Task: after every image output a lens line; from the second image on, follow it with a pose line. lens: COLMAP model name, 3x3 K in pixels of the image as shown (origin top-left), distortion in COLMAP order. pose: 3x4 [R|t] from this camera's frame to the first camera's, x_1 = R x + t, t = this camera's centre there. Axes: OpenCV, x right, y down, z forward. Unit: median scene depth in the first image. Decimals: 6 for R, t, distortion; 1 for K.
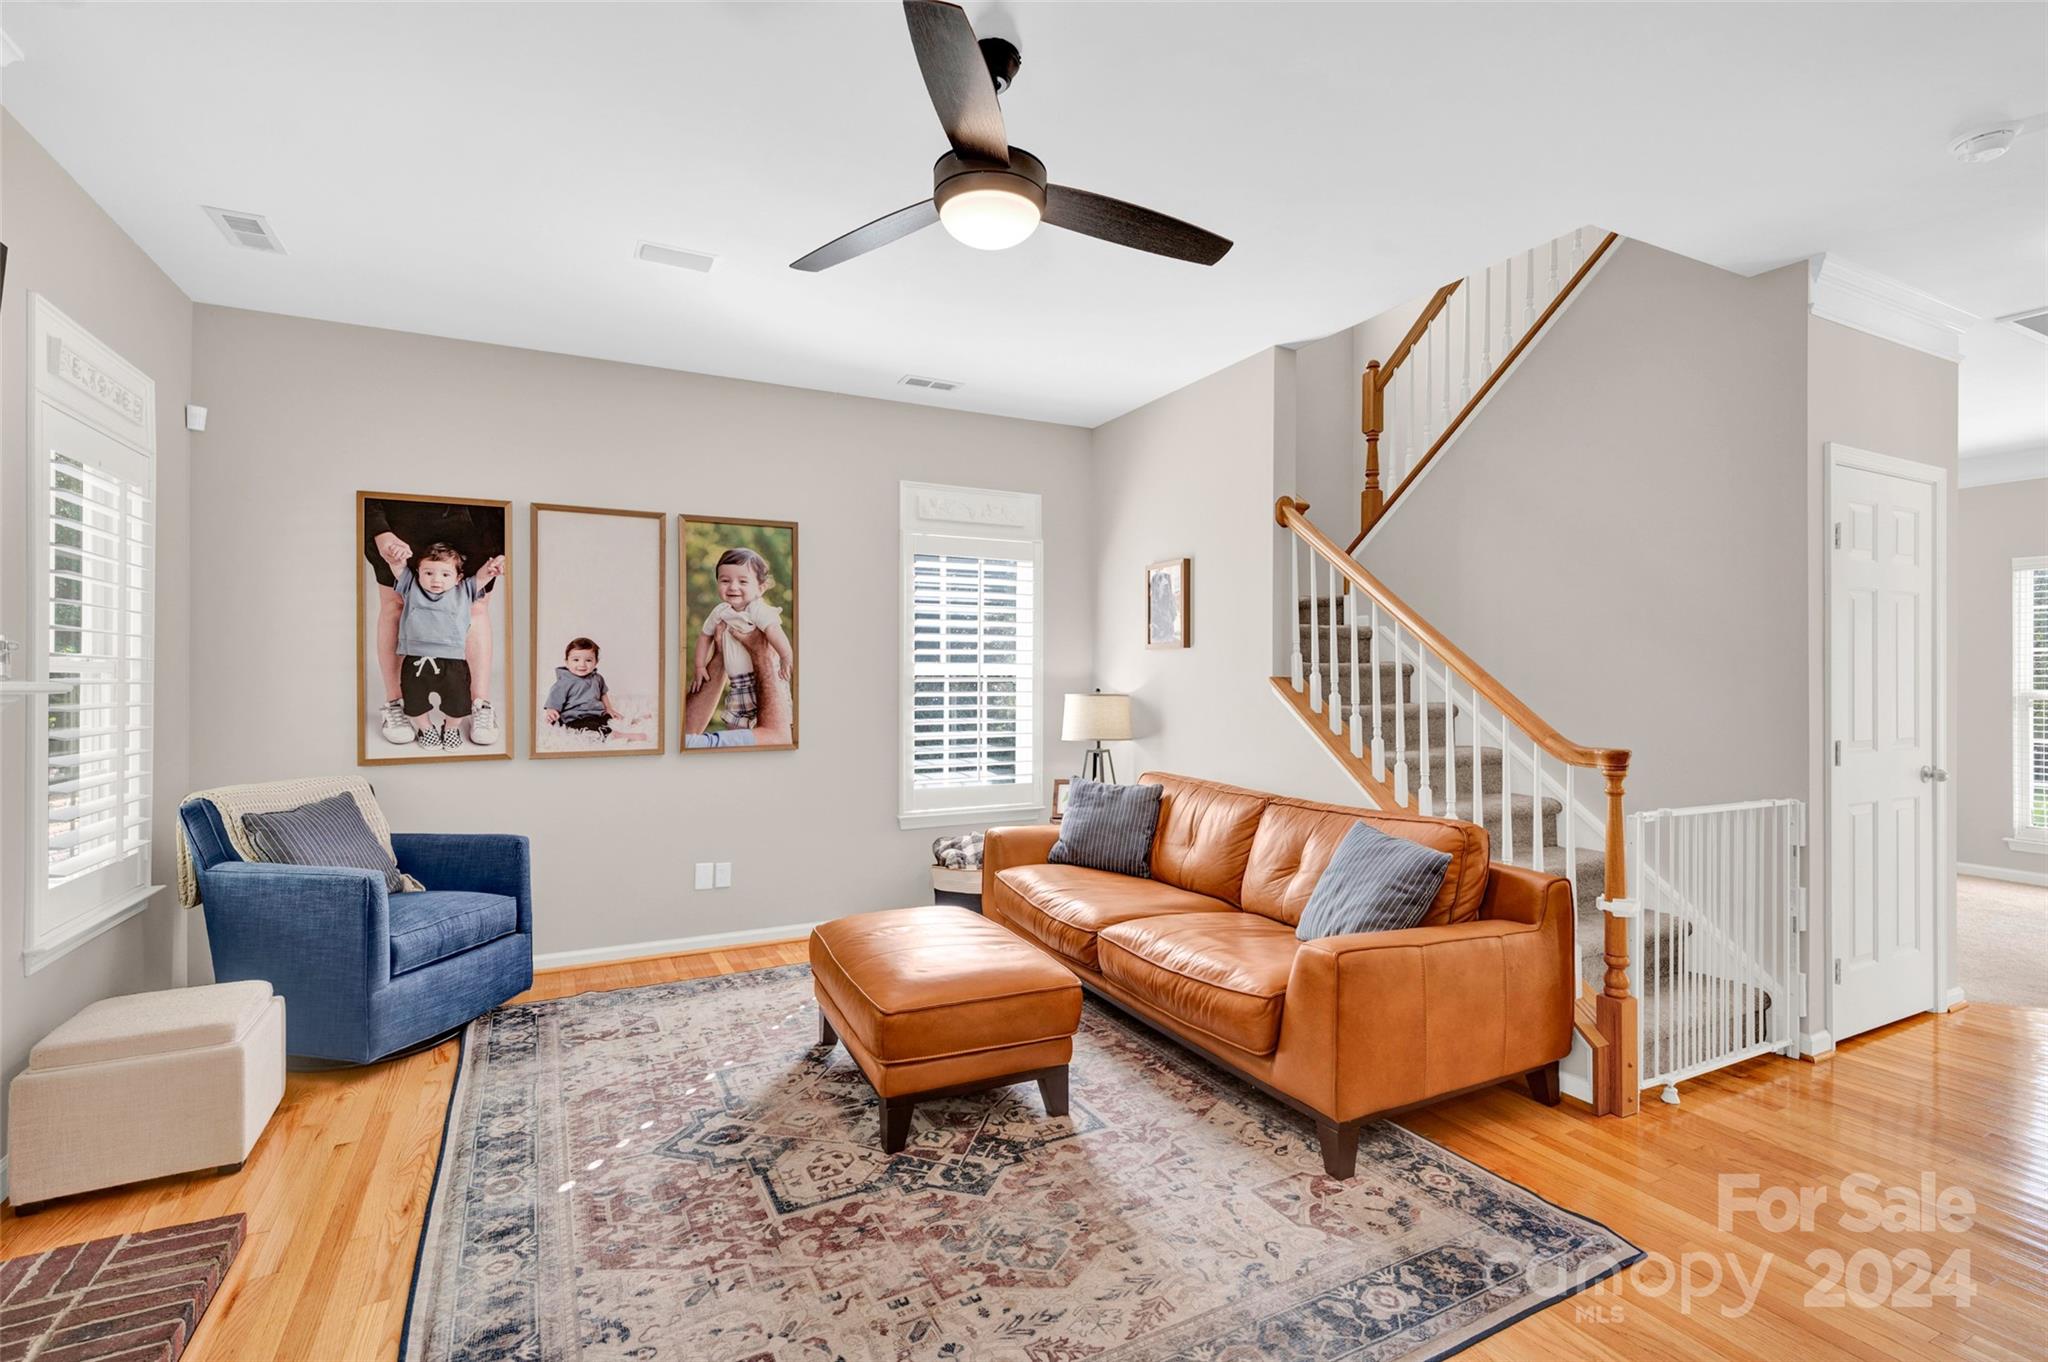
lens RADIAL K [[939.3, 0, 1024.8], [0, 939.3, 674.8], [0, 0, 1]] dist [0.001529, 0.000476]
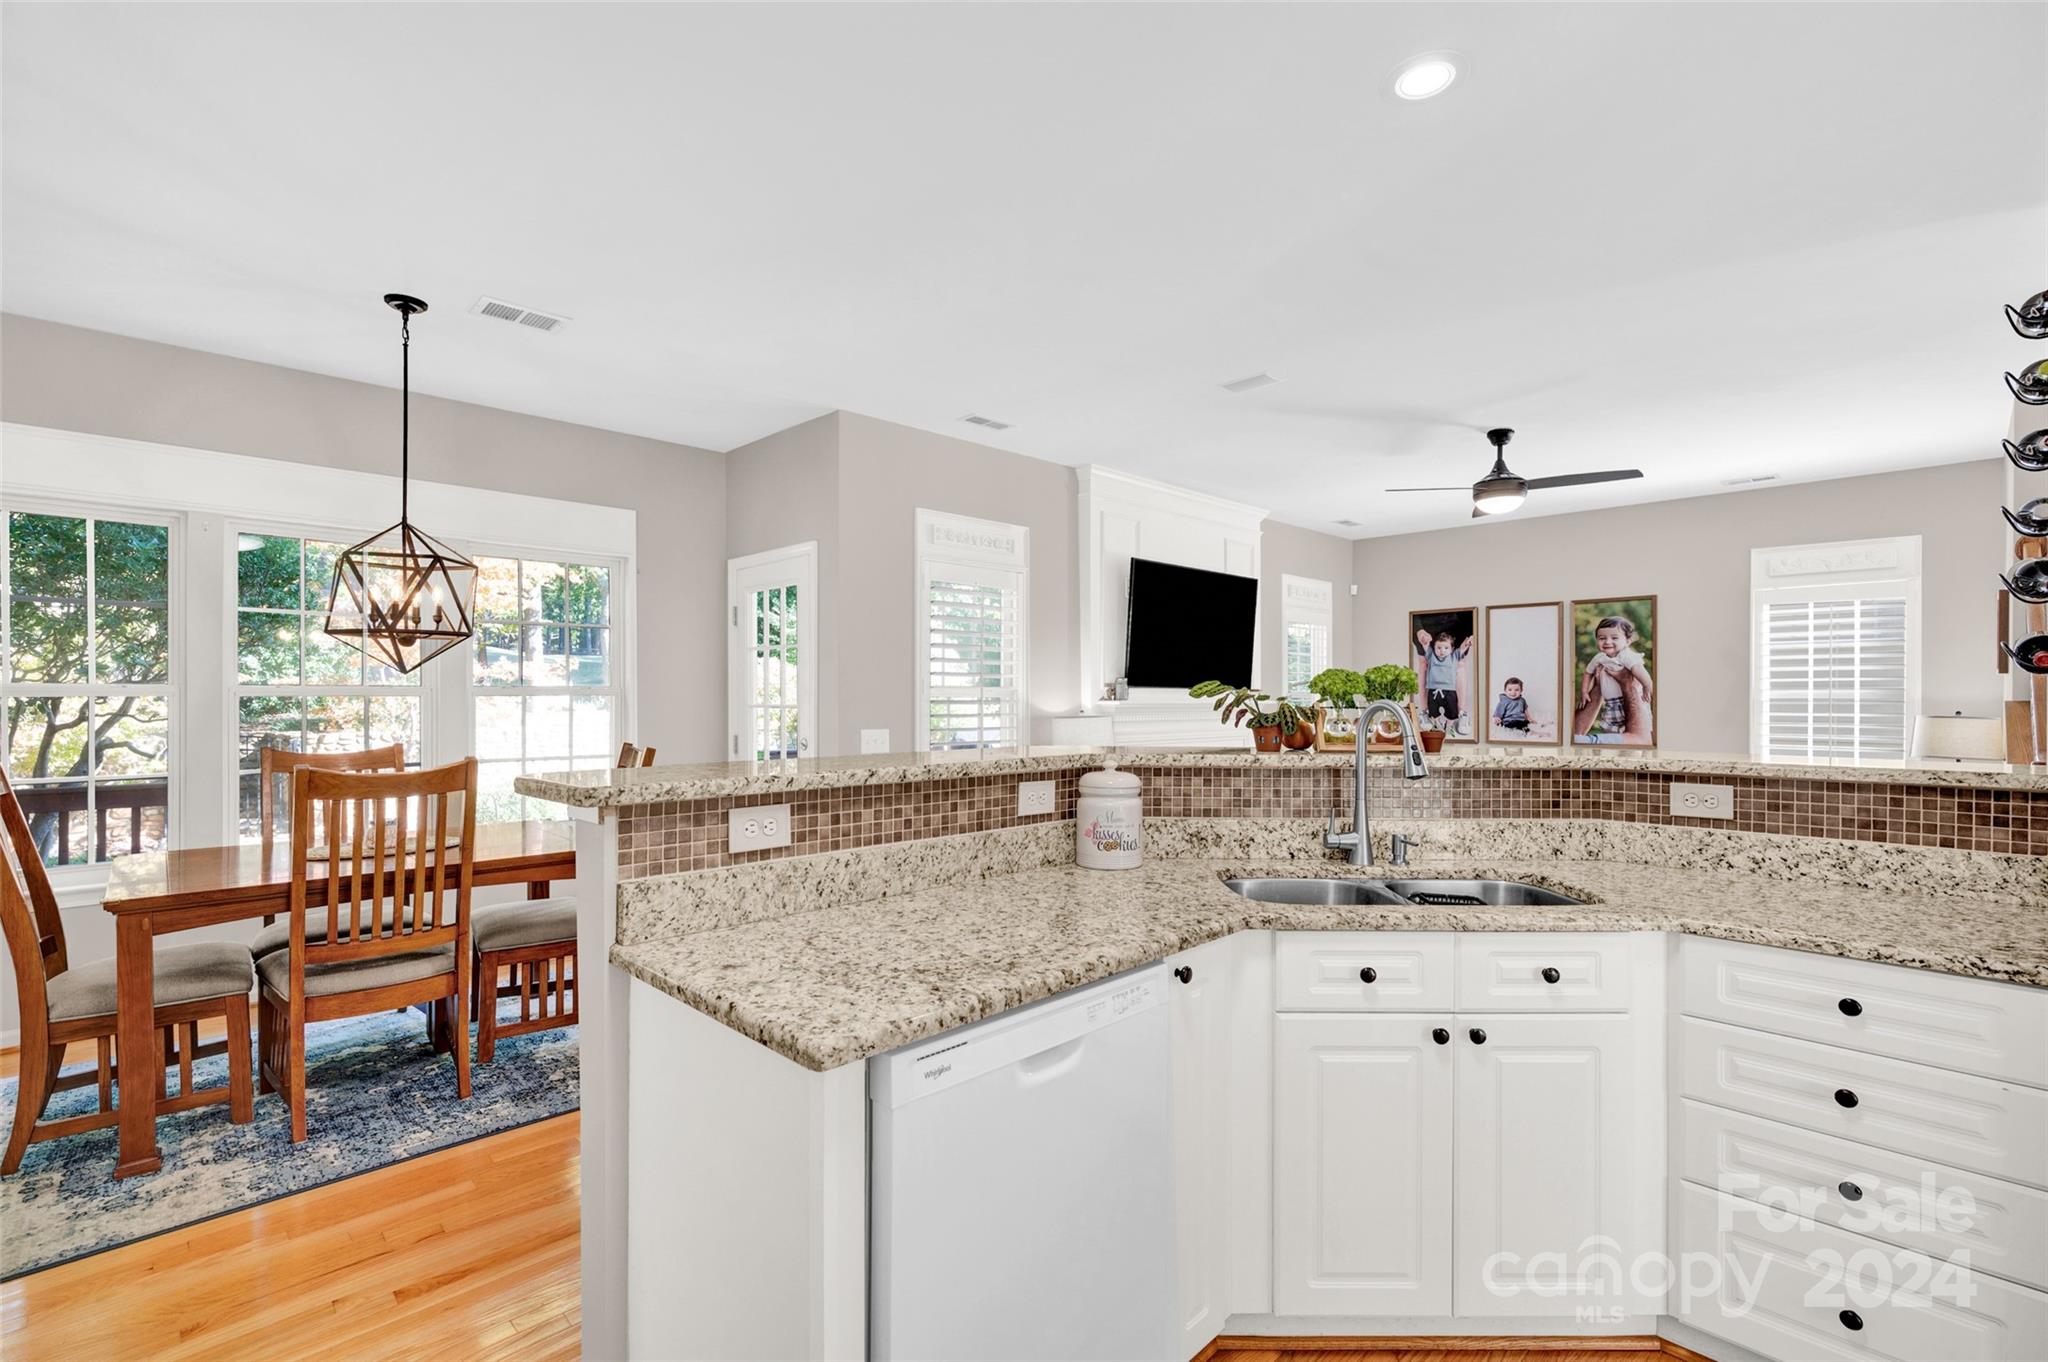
lens RADIAL K [[916.0, 0, 1023.5], [0, 916.0, 694.5], [0, 0, 1]] dist [0.001505, 0.000112]
pose [[0.297395, -0.002365, -0.954752, 0.913704], [0.000336, 0.999997, -0.002372, -0.003164], [0.954755, 0.000384, 0.297394, -0.407600]]
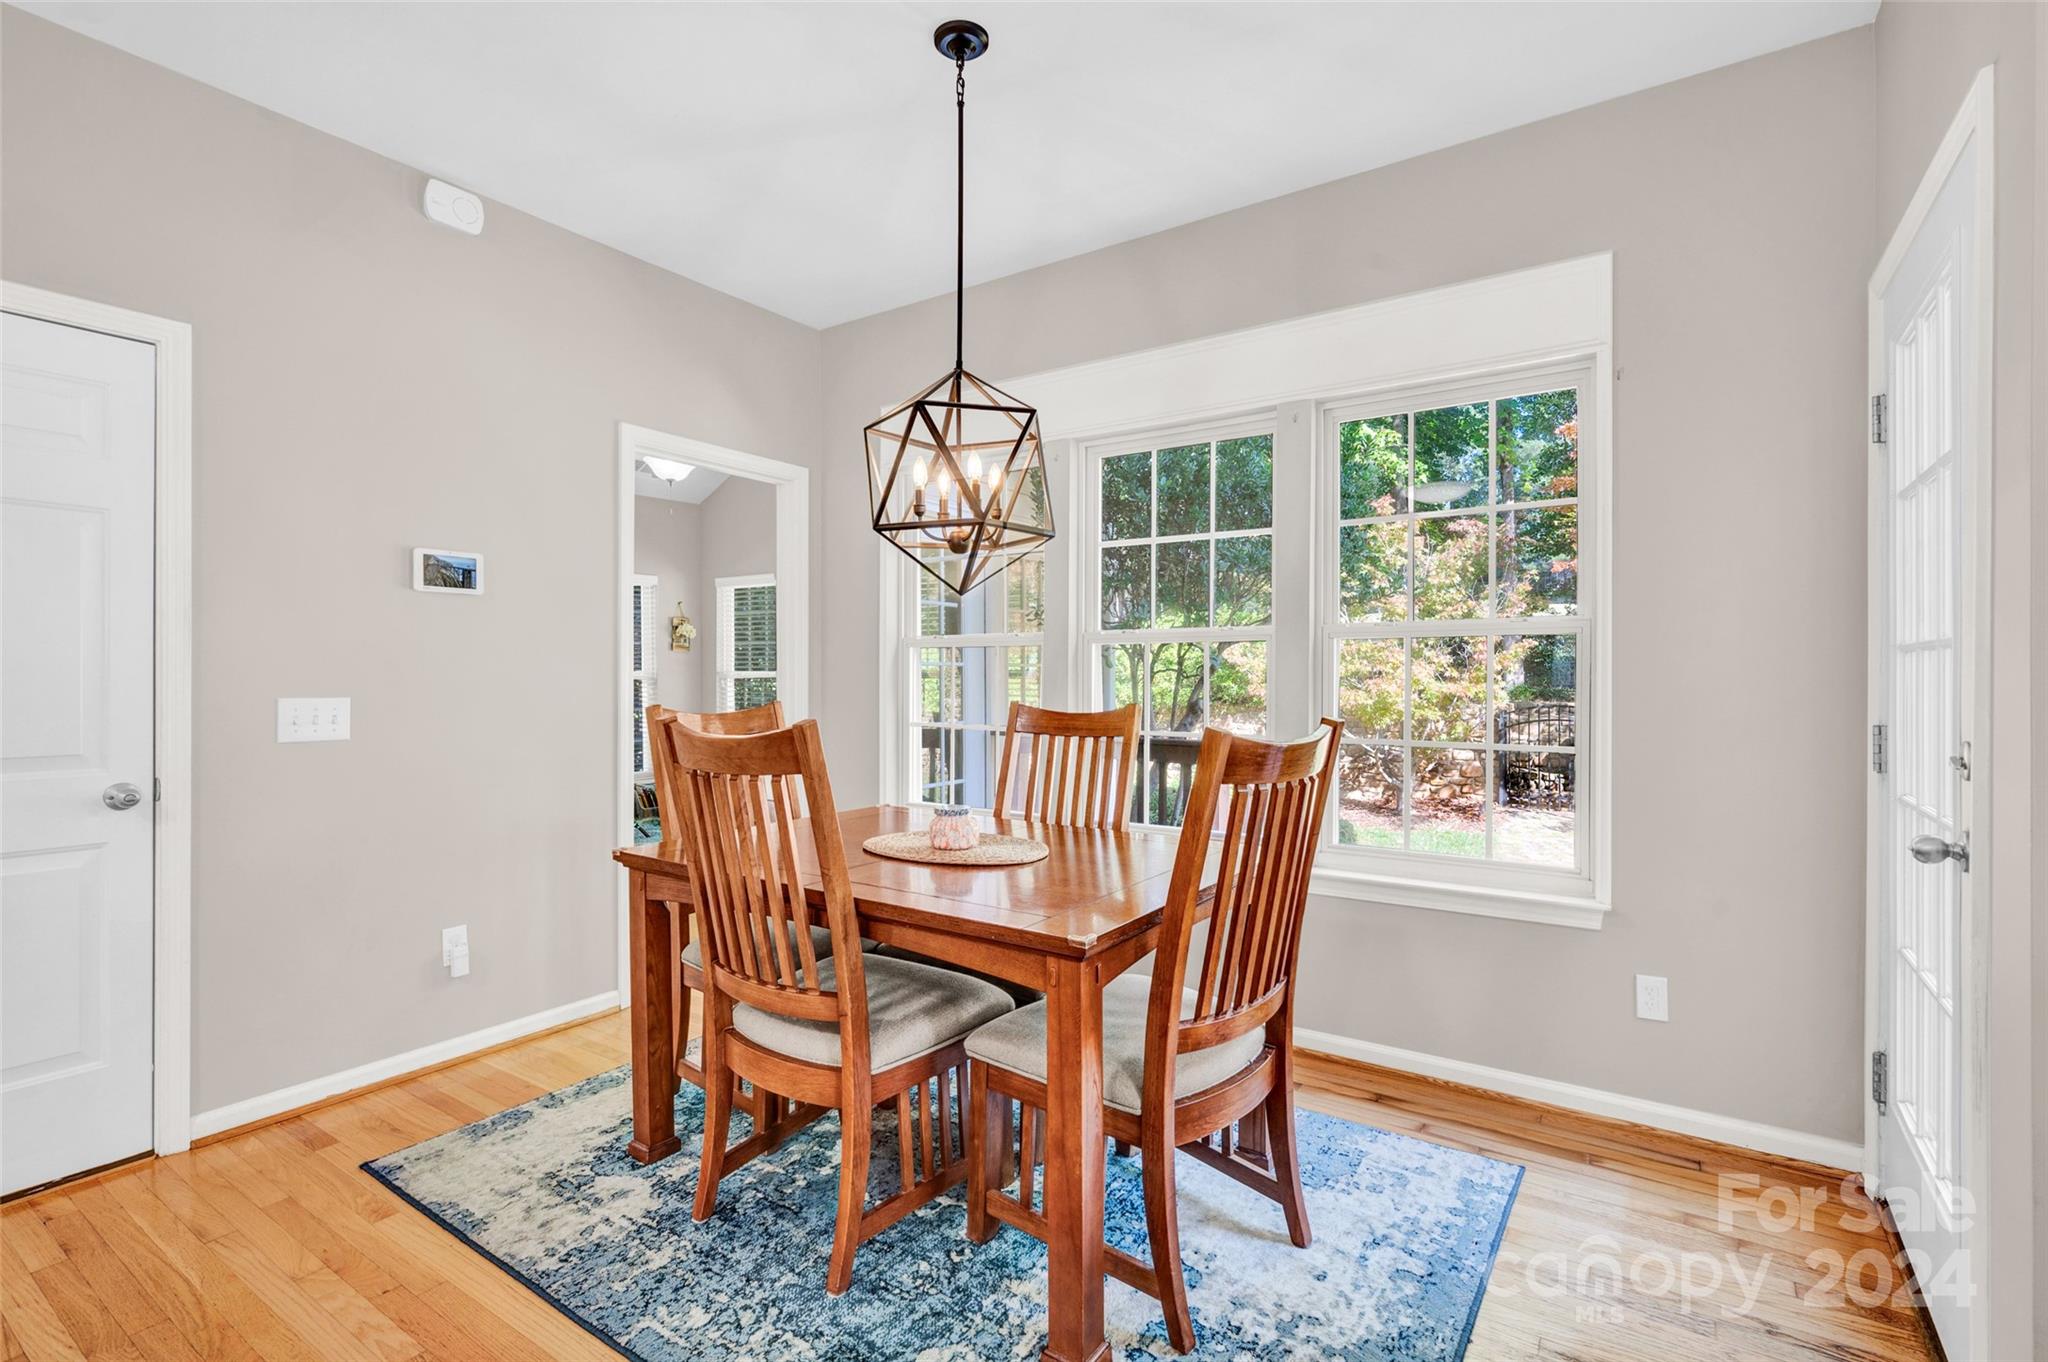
lens RADIAL K [[940.0, 0, 1024.0], [0, 940.0, 681.0], [0, 0, 1]] dist [0.002155, 0.000238]
pose [[-0.879307, 0.003129, -0.476246, 0.237574], [-0.000229, 0.999976, 0.006993, 0.022352], [0.476256, 0.006258, -0.879284, -0.188363]]
